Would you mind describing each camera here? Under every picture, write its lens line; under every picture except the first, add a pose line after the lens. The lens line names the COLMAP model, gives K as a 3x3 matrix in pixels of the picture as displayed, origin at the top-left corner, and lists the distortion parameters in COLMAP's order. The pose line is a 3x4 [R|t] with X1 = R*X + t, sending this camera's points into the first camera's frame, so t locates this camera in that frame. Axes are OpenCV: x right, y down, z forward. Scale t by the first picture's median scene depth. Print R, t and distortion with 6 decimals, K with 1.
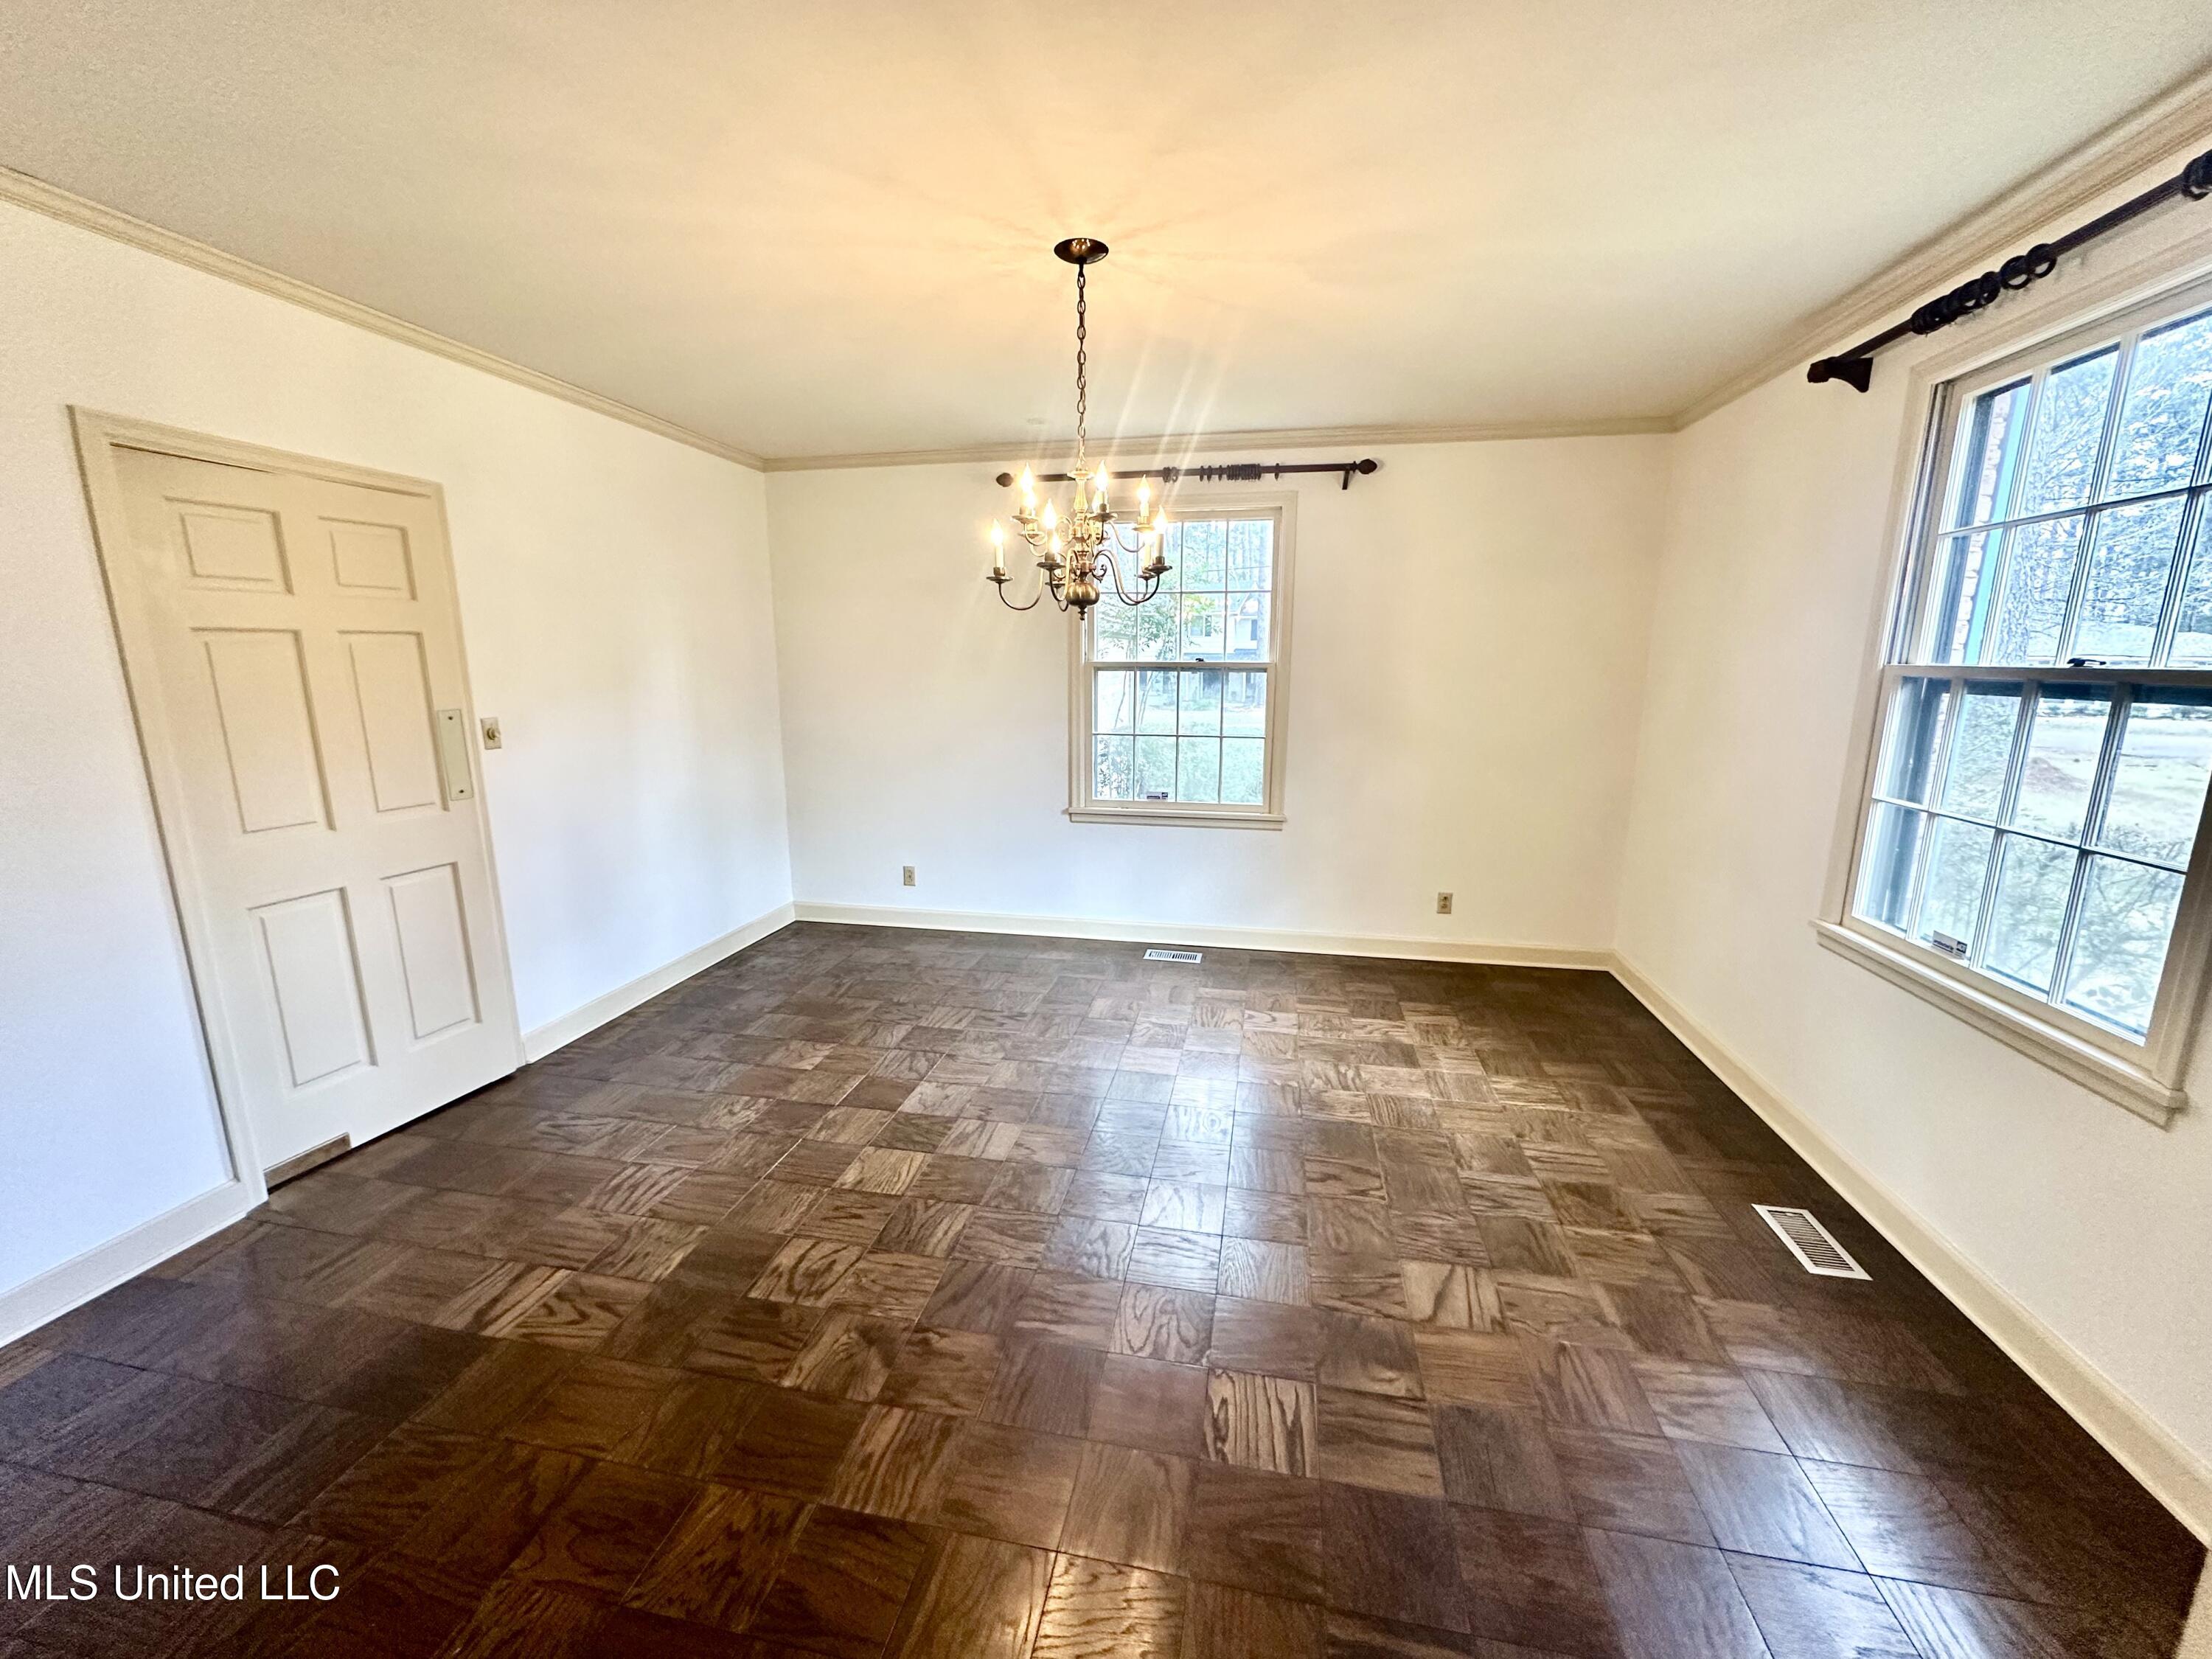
lens RADIAL K [[870.1, 0, 1106.0], [0, 870.1, 829.5], [0, 0, 1]] dist [-0.001570, 0.000104]
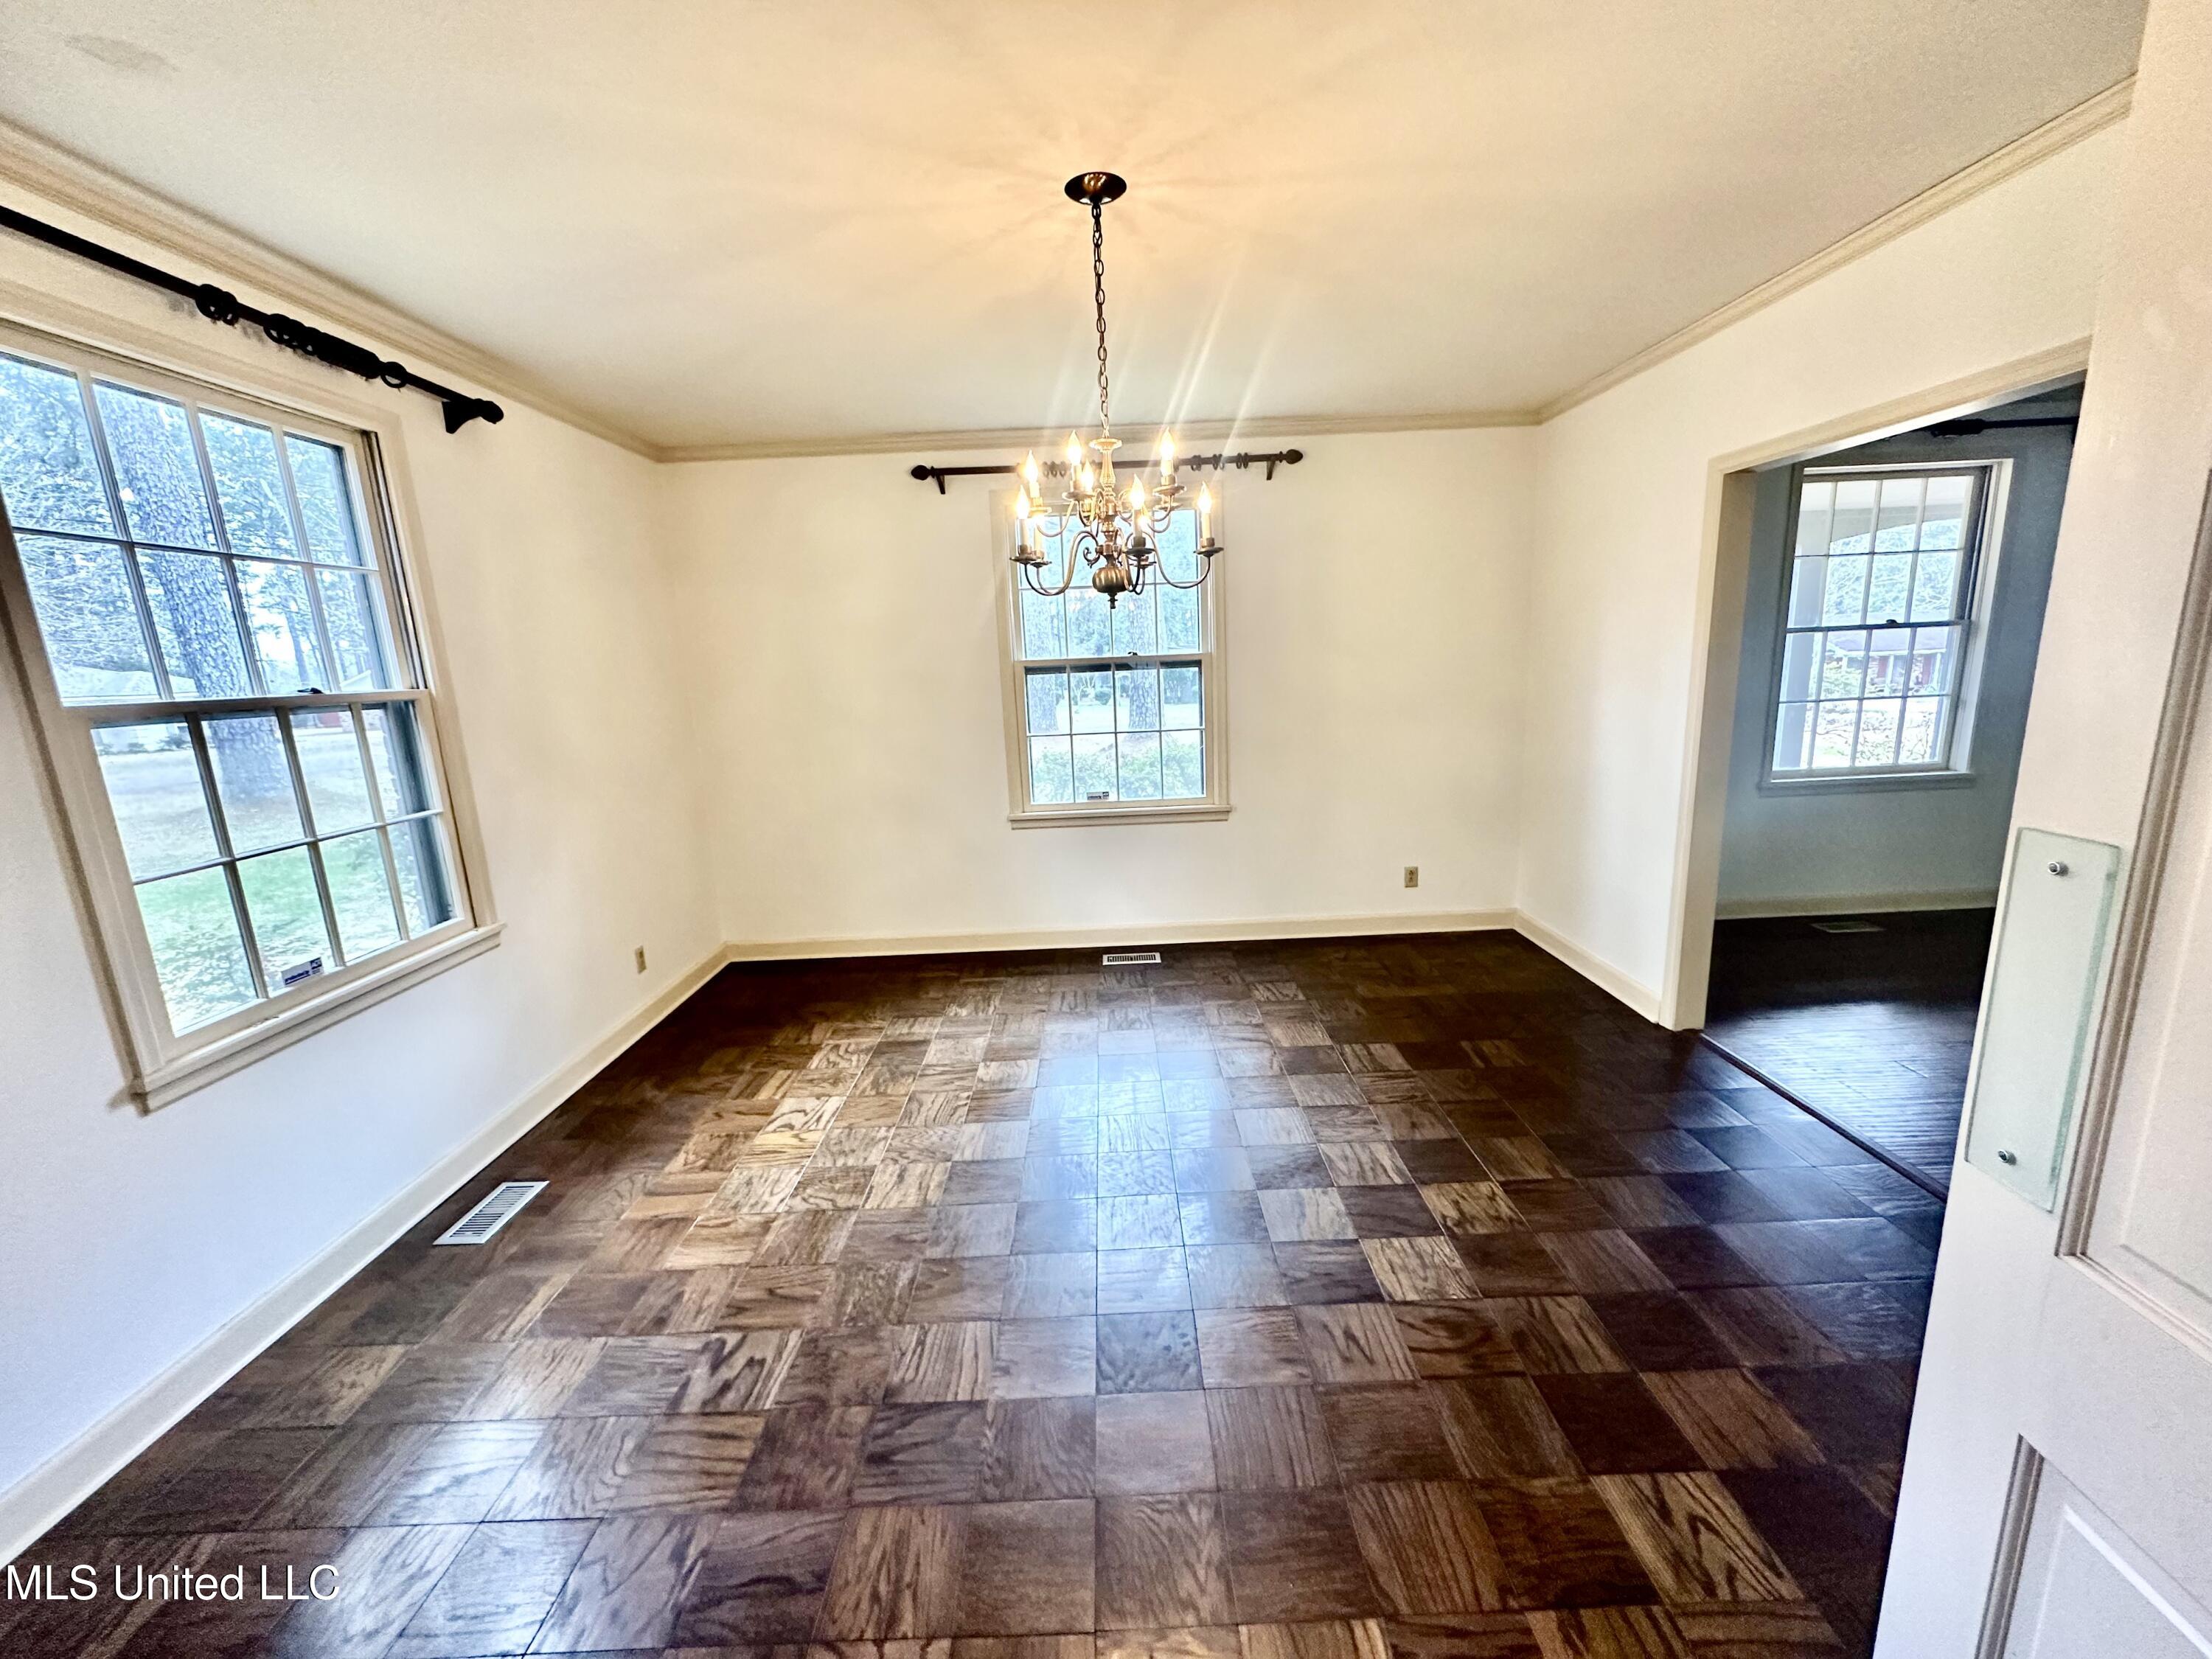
lens RADIAL K [[871.3, 0, 1106.0], [0, 871.3, 829.5], [0, 0, 1]] dist [0.000885, 0.000136]
pose [[-0.190419, -0.186221, 0.963879, -0.666957], [0.231541, 0.945624, 0.228436, -0.167948], [-0.954007, 0.266677, -0.136947, 0.854619]]
